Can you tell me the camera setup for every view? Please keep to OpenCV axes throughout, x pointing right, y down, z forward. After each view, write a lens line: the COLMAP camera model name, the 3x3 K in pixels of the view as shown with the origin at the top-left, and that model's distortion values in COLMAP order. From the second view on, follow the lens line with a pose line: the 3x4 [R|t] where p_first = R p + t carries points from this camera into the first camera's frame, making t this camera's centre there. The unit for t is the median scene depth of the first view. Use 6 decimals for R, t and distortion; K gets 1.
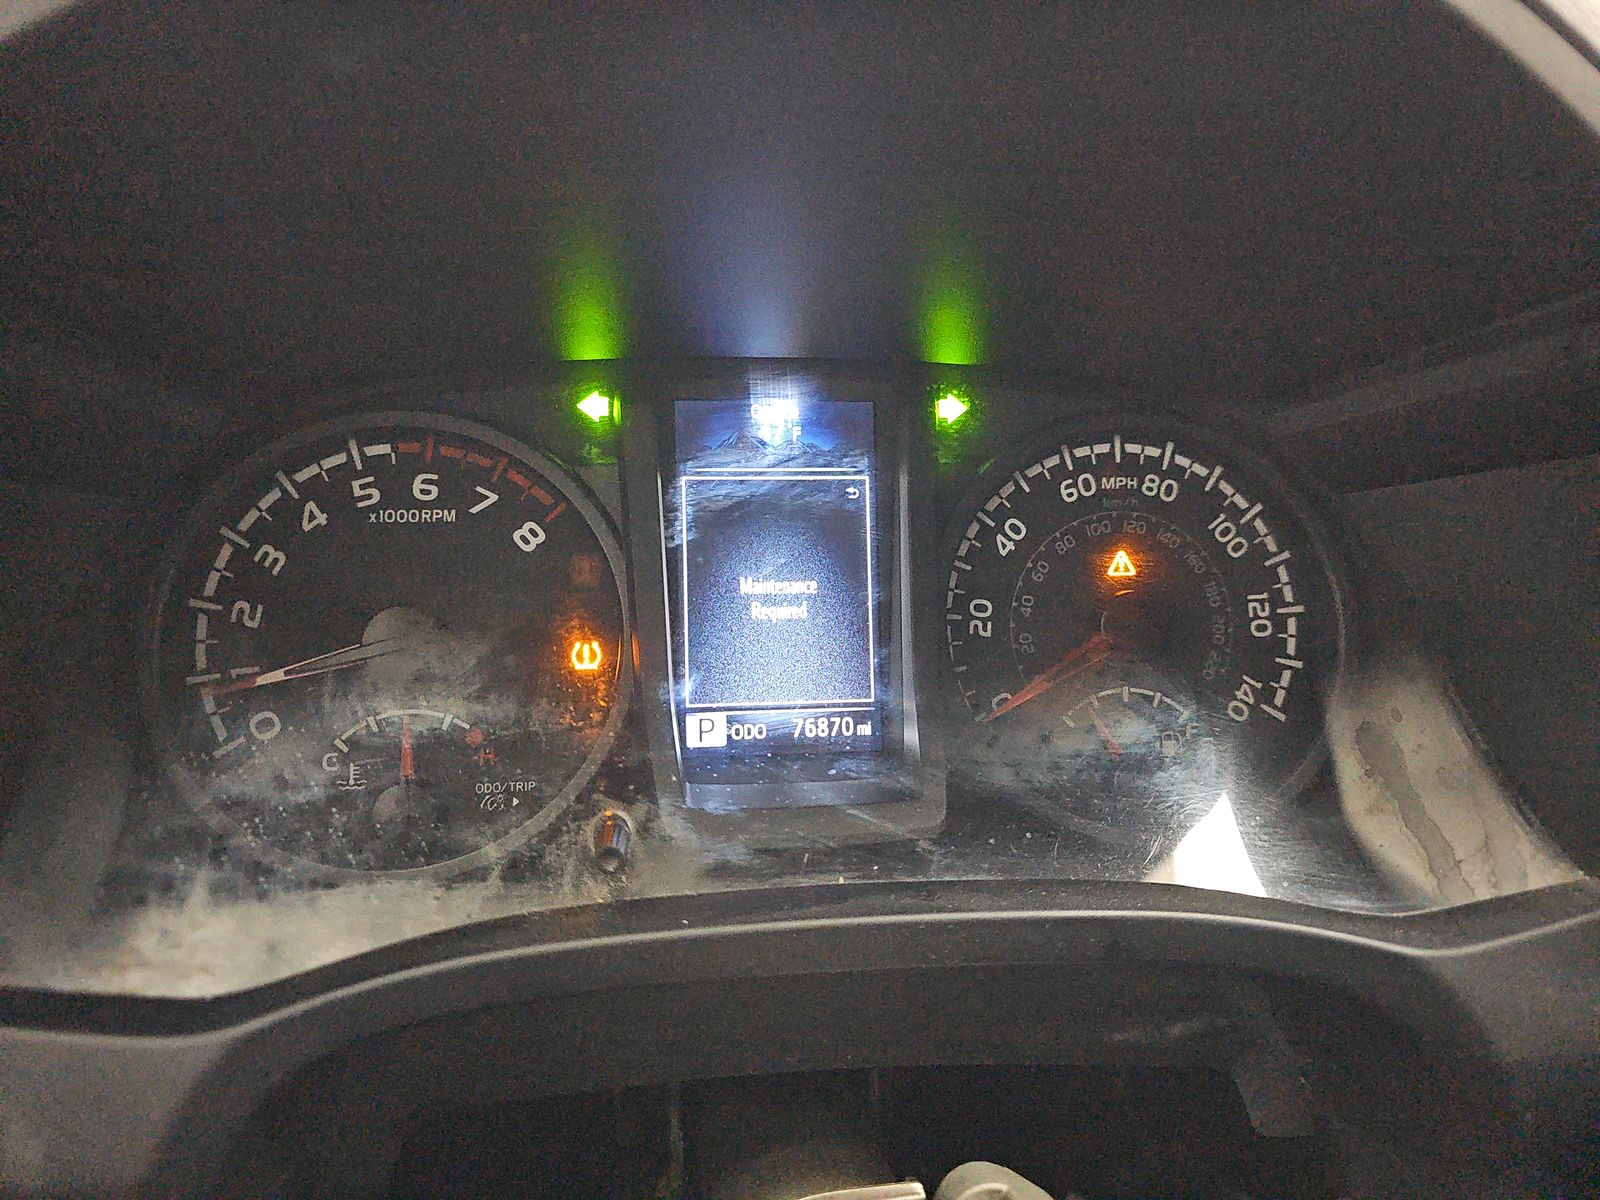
lens RADIAL K [[1047.1, 0, 798.9], [0, 1047.1, 596.9], [0, 0, 1]] dist [0.020835, -0.012513]
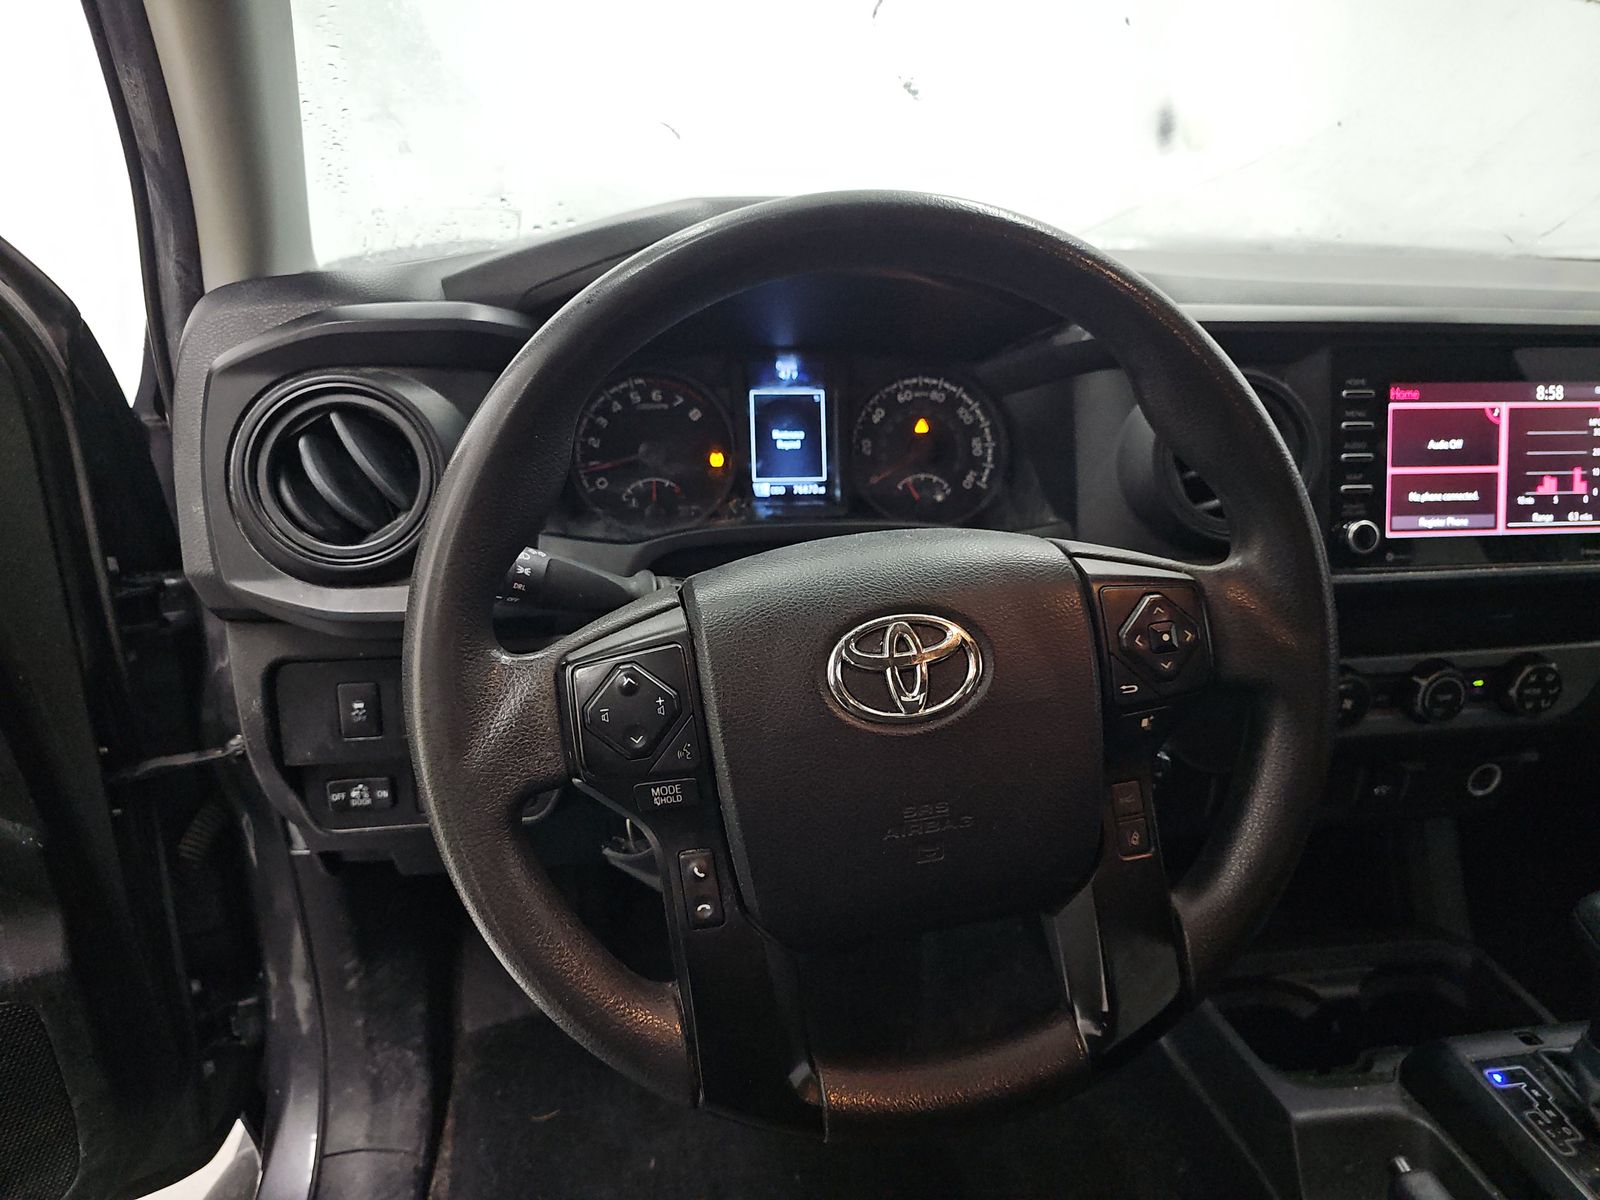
lens RADIAL K [[1047.1, 0, 797.5], [0, 1047.1, 600.6], [0, 0, 1]] dist [0.020835, -0.012513]
pose [[0.999674, -0.009200, 0.023810, -0.060390], [0.008158, 0.999020, 0.043494, 0.281293], [-0.024186, -0.043286, 0.998770, -1.570064]]
